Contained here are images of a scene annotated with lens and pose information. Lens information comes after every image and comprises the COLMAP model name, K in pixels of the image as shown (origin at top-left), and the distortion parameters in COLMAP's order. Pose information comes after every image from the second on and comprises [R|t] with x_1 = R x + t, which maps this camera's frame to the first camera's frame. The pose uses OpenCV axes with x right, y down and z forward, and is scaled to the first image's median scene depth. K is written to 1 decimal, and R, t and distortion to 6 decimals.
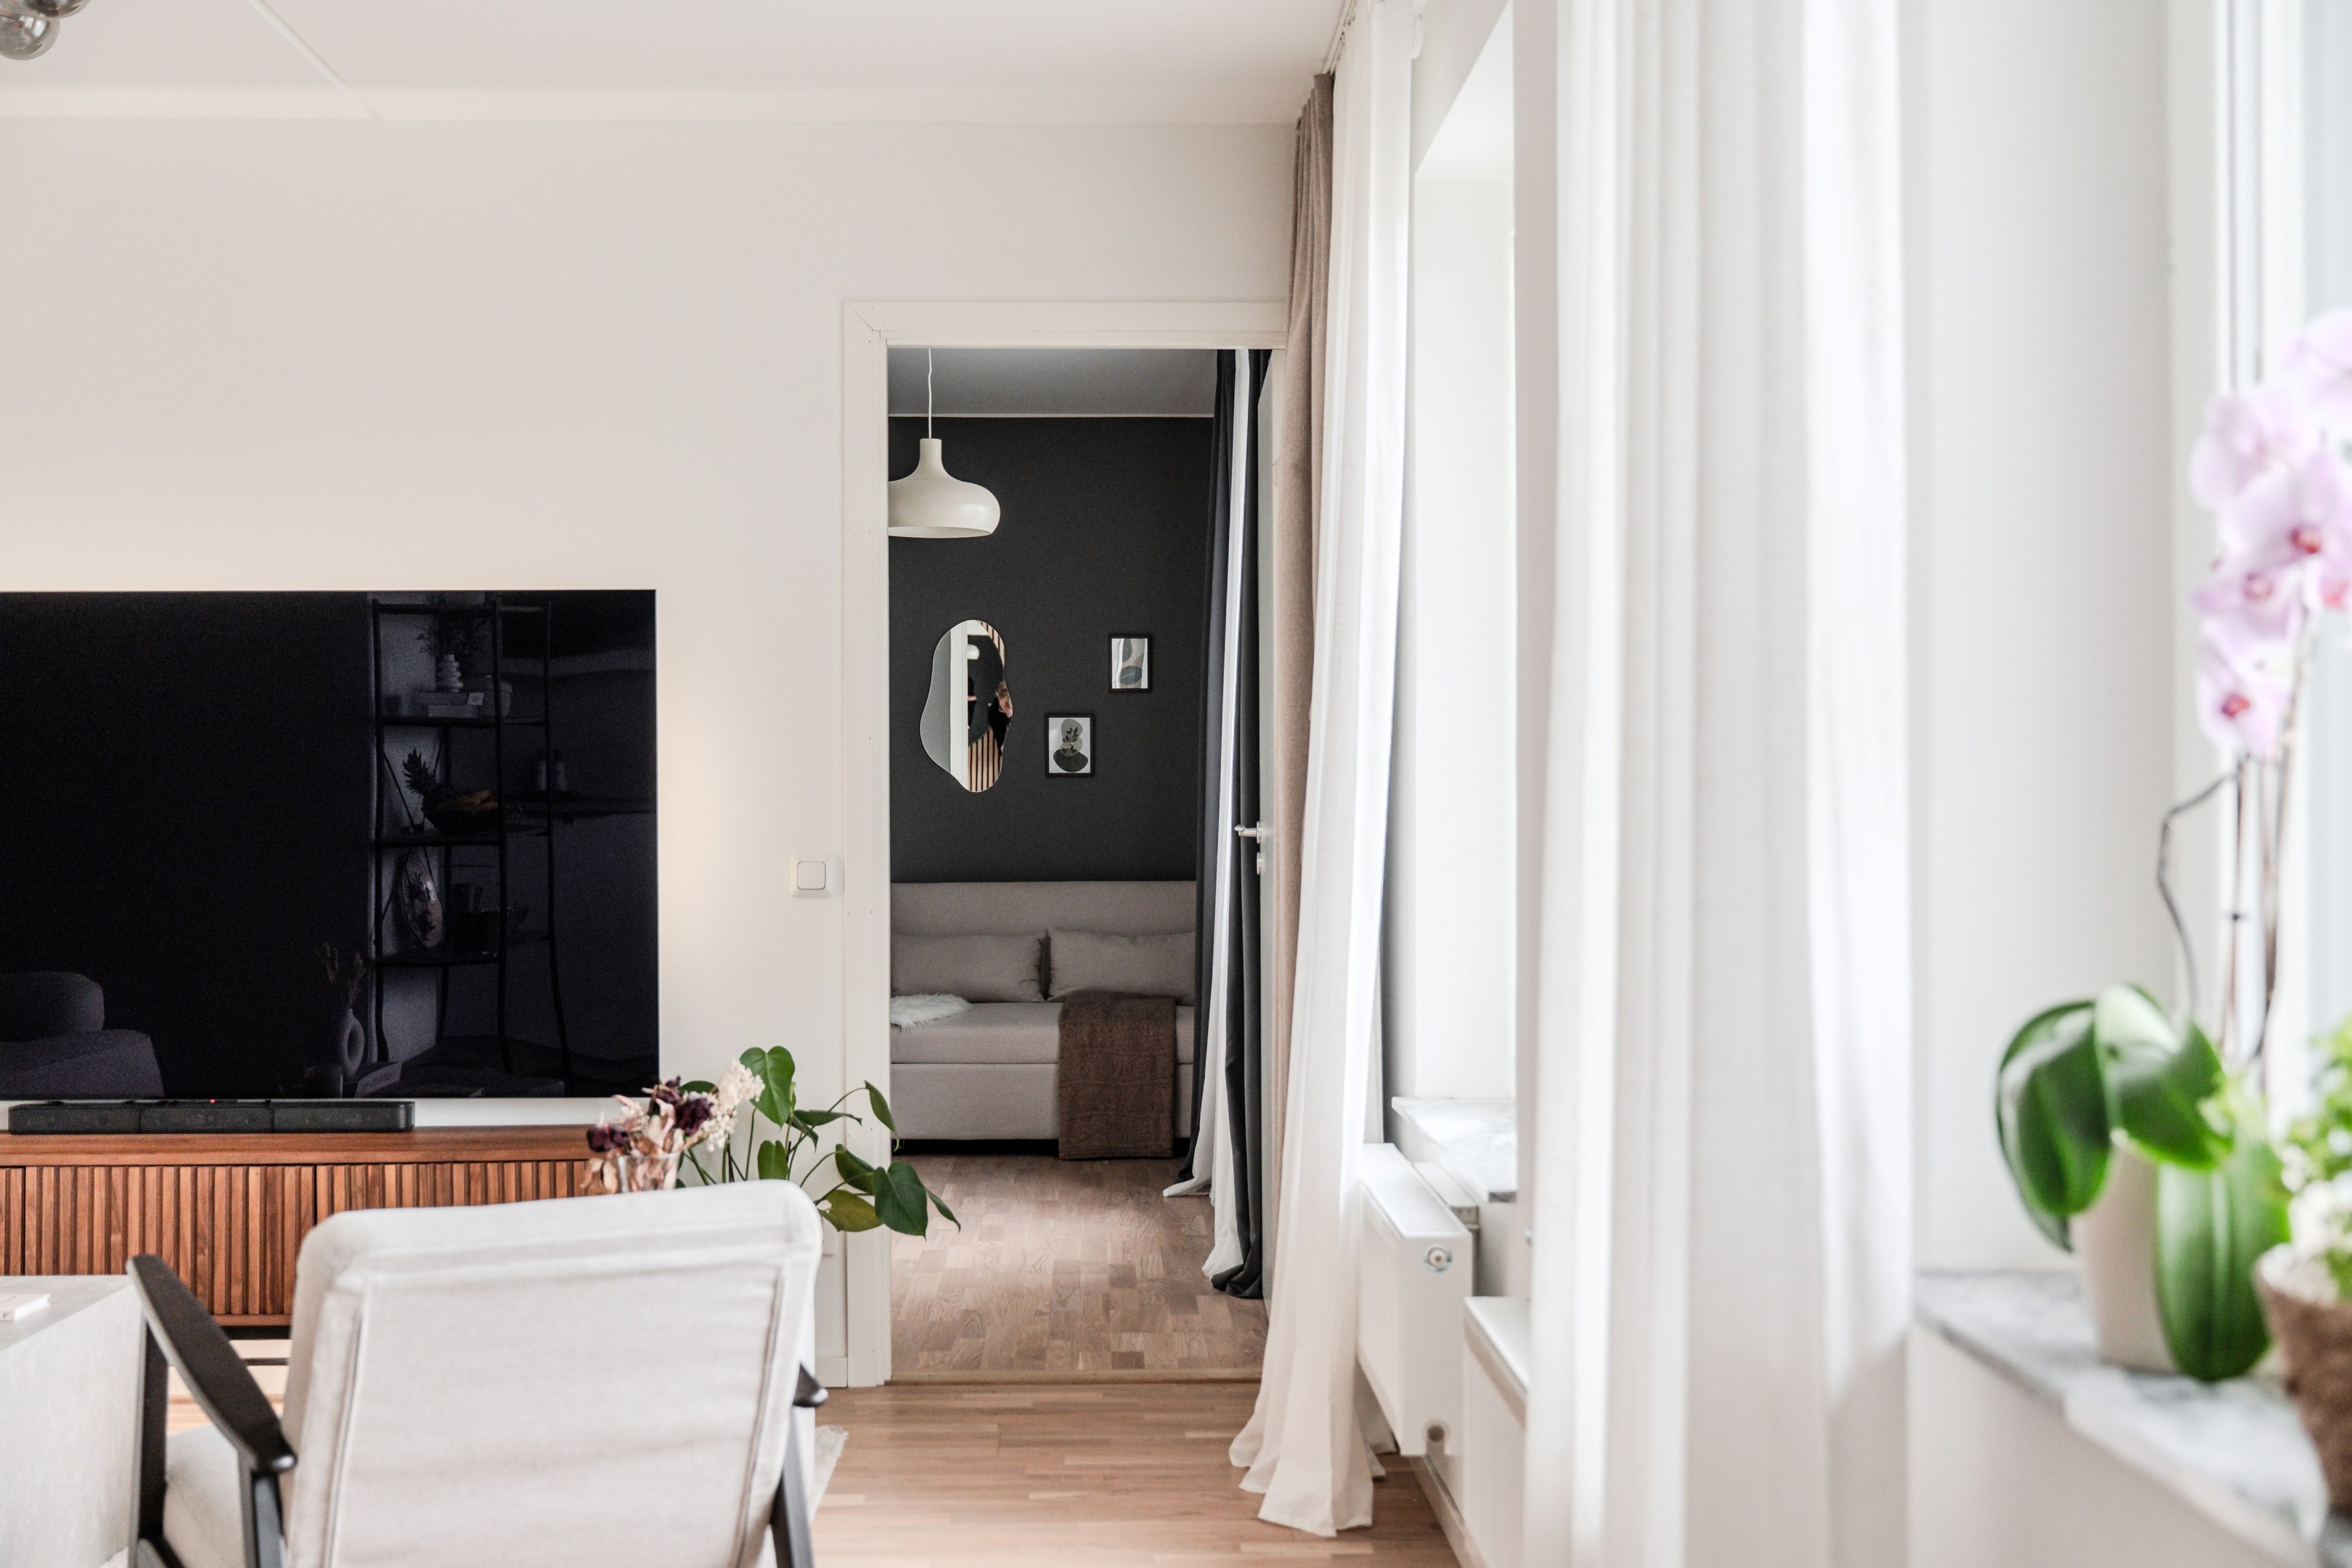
lens RADIAL K [[2914.5, 0, 1175.2], [0, 2914.5, 783.5], [0, 0, 1]] dist [0.033109, 0.000000]
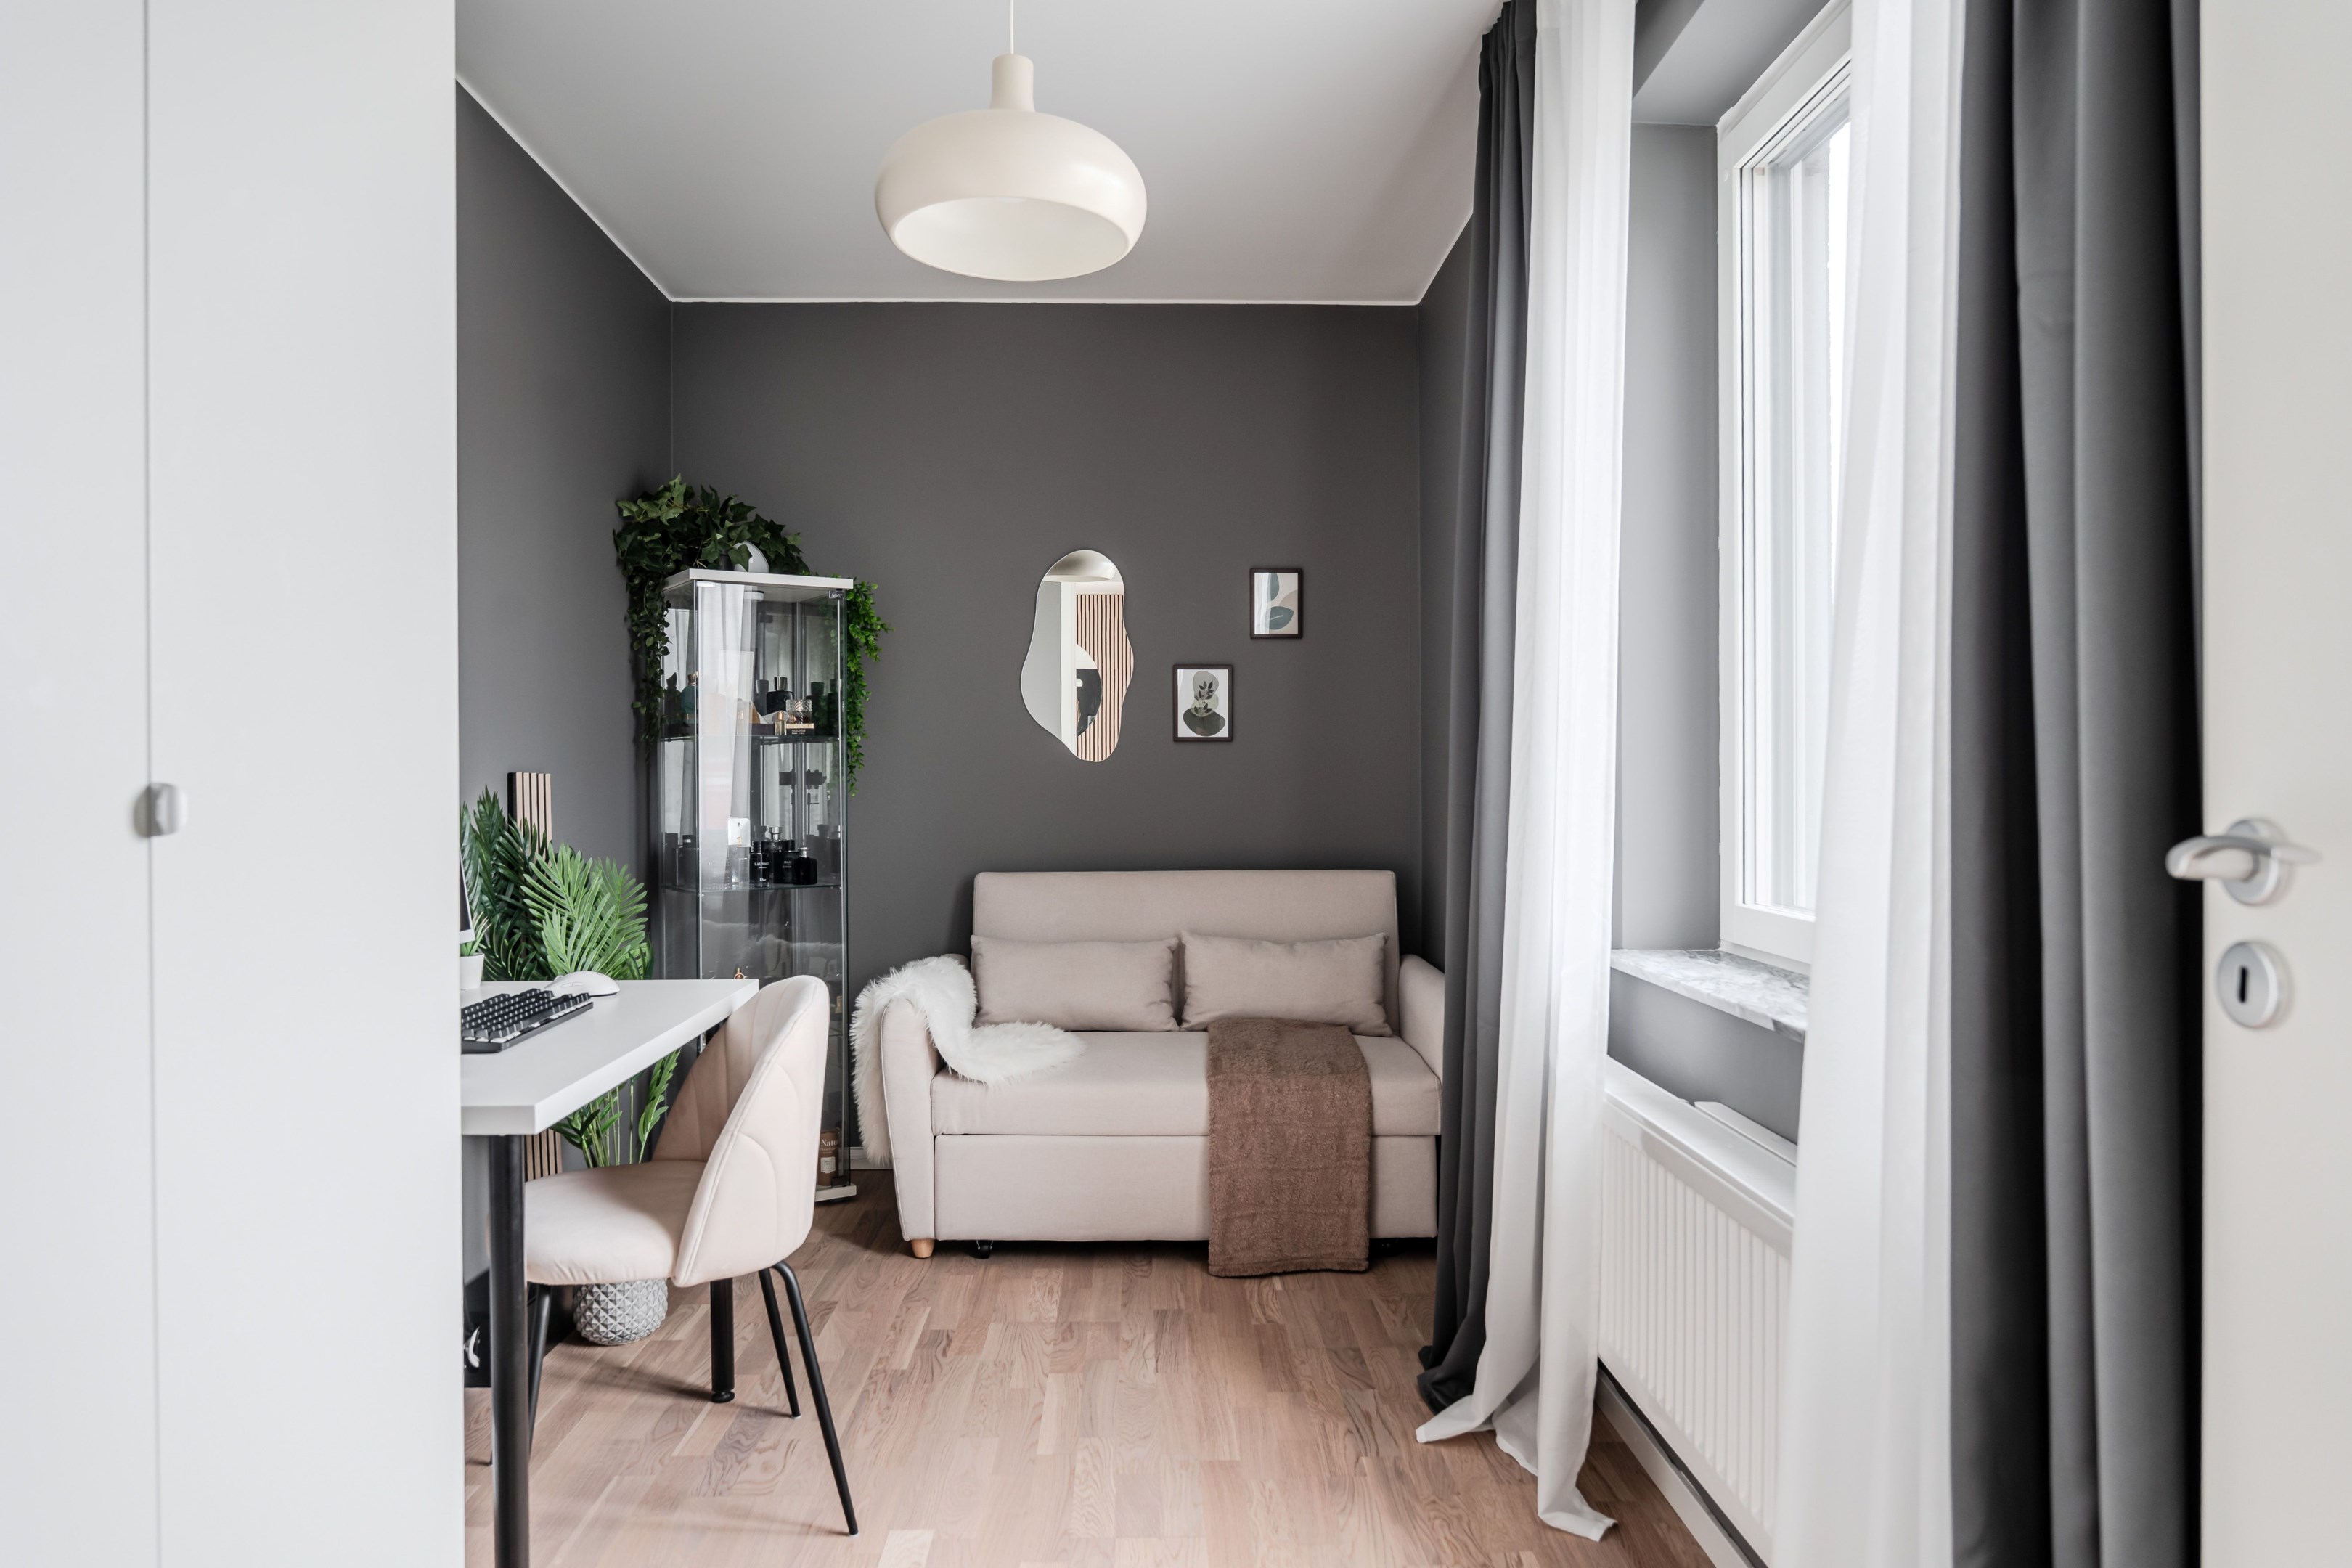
lens RADIAL K [[1624.4, 0, 1178.0], [0, 1624.4, 782.7], [0, 0, 1]] dist [-0.008481, -0.000514]
pose [[0.999968, 0.000258, -0.008031, -0.041405], [-0.000178, 0.999951, 0.009898, 0.004960], [0.008033, -0.009896, 0.999919, 0.566328]]
